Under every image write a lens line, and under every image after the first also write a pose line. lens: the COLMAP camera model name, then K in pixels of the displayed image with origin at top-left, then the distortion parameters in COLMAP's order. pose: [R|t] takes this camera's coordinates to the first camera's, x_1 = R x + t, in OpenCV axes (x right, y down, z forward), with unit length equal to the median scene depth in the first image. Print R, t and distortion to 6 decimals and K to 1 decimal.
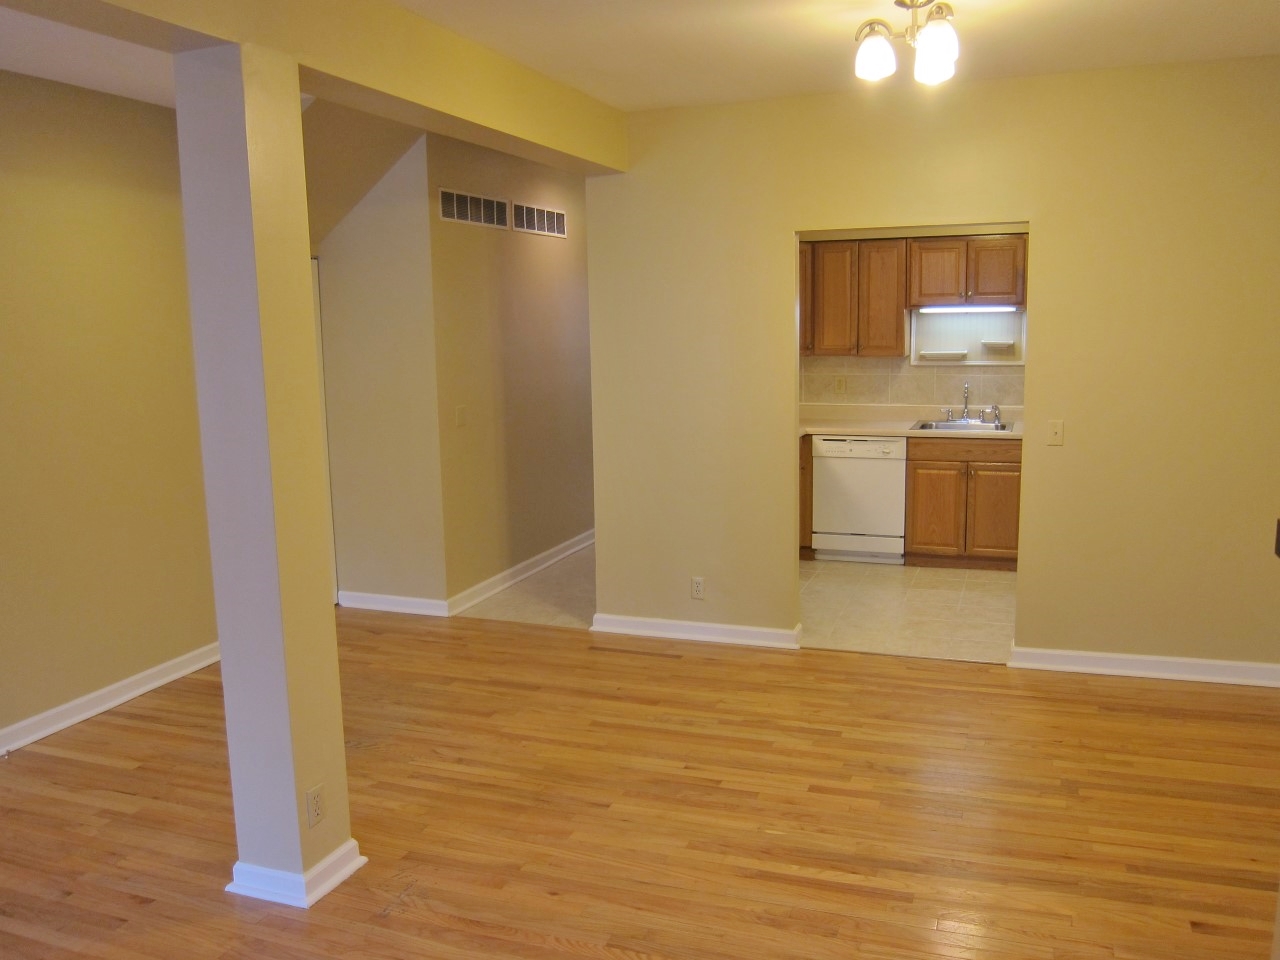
lens RADIAL K [[1057.0, 0, 640.0], [0, 1057.0, 480.0], [0, 0, 1]] dist [-0.055370, 0.011973]
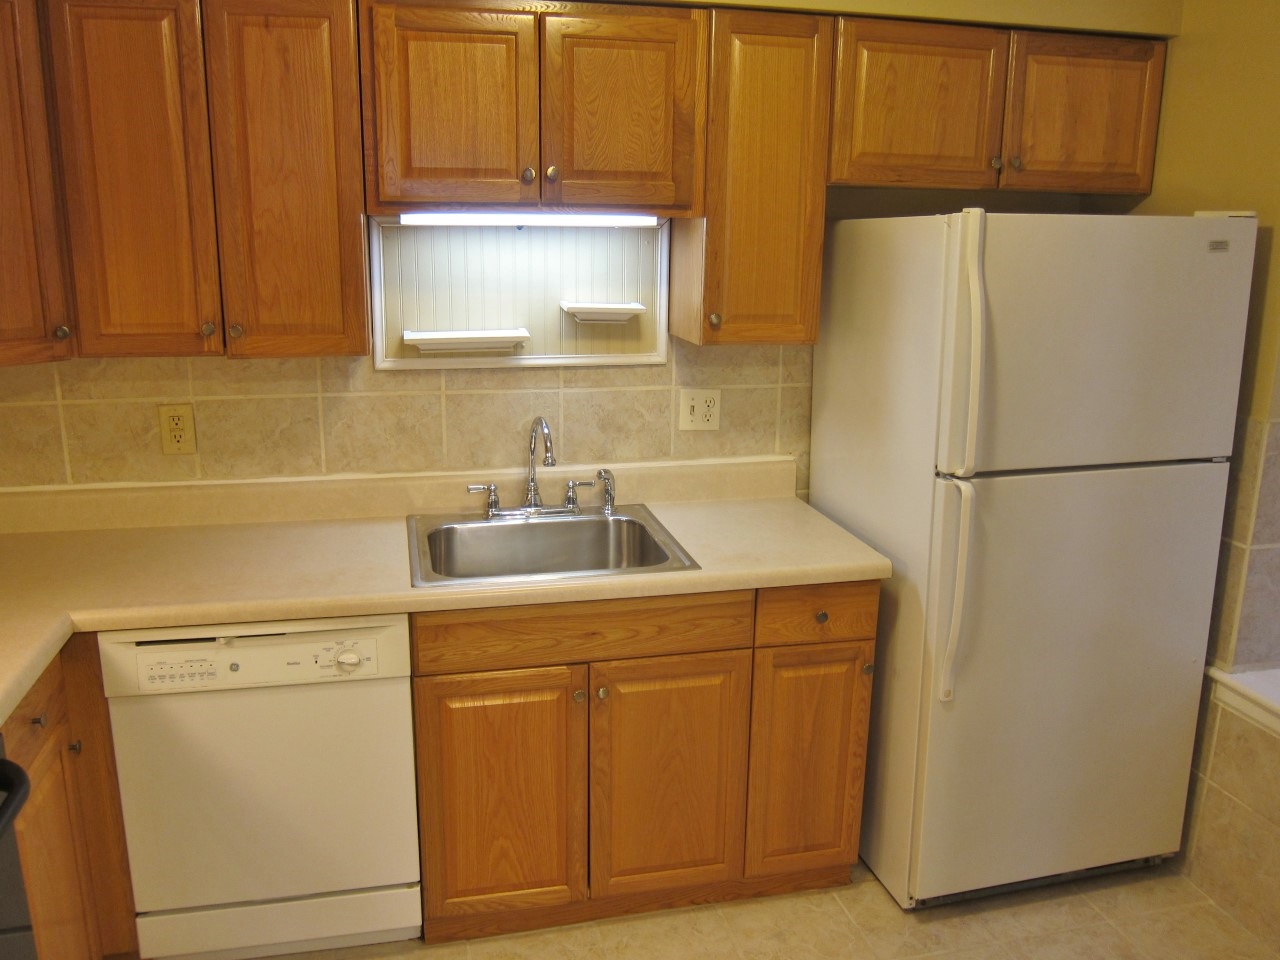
lens RADIAL K [[1057.0, 0, 640.0], [0, 1057.0, 480.0], [0, 0, 1]] dist [-0.055370, 0.011973]
pose [[0.829850, -0.103695, 0.548266, 0.136779], [0.058843, 0.993365, 0.098813, -0.108356], [-0.554875, -0.049738, 0.830446, 0.684426]]
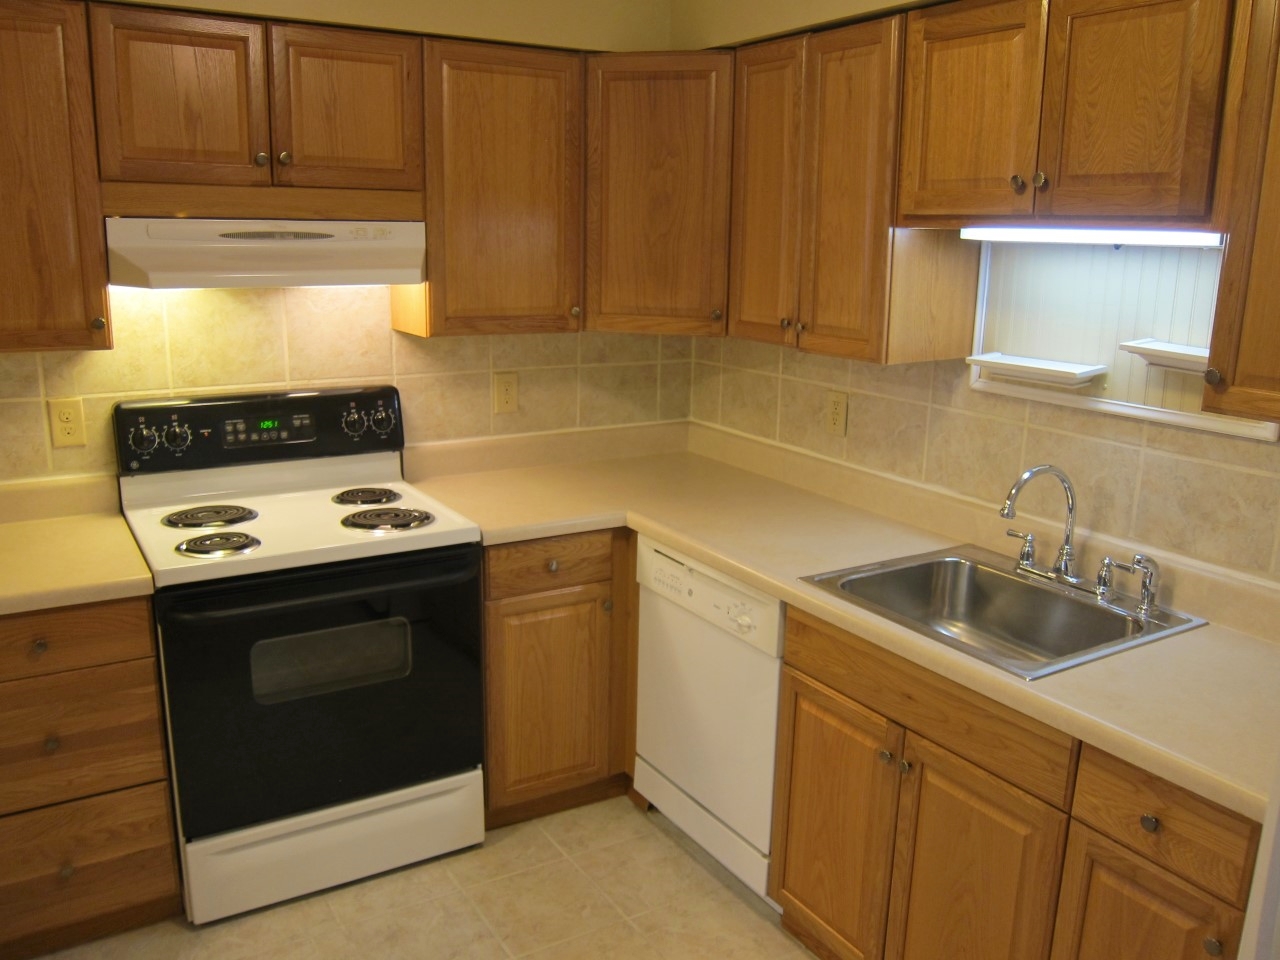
lens RADIAL K [[1057.0, 0, 640.0], [0, 1057.0, 480.0], [0, 0, 1]] dist [-0.055370, 0.011973]
pose [[0.792312, 0.173544, -0.584914, 0.407388], [-0.129436, 0.984682, 0.116824, -0.112540], [0.596228, -0.016852, 0.802638, 0.687565]]
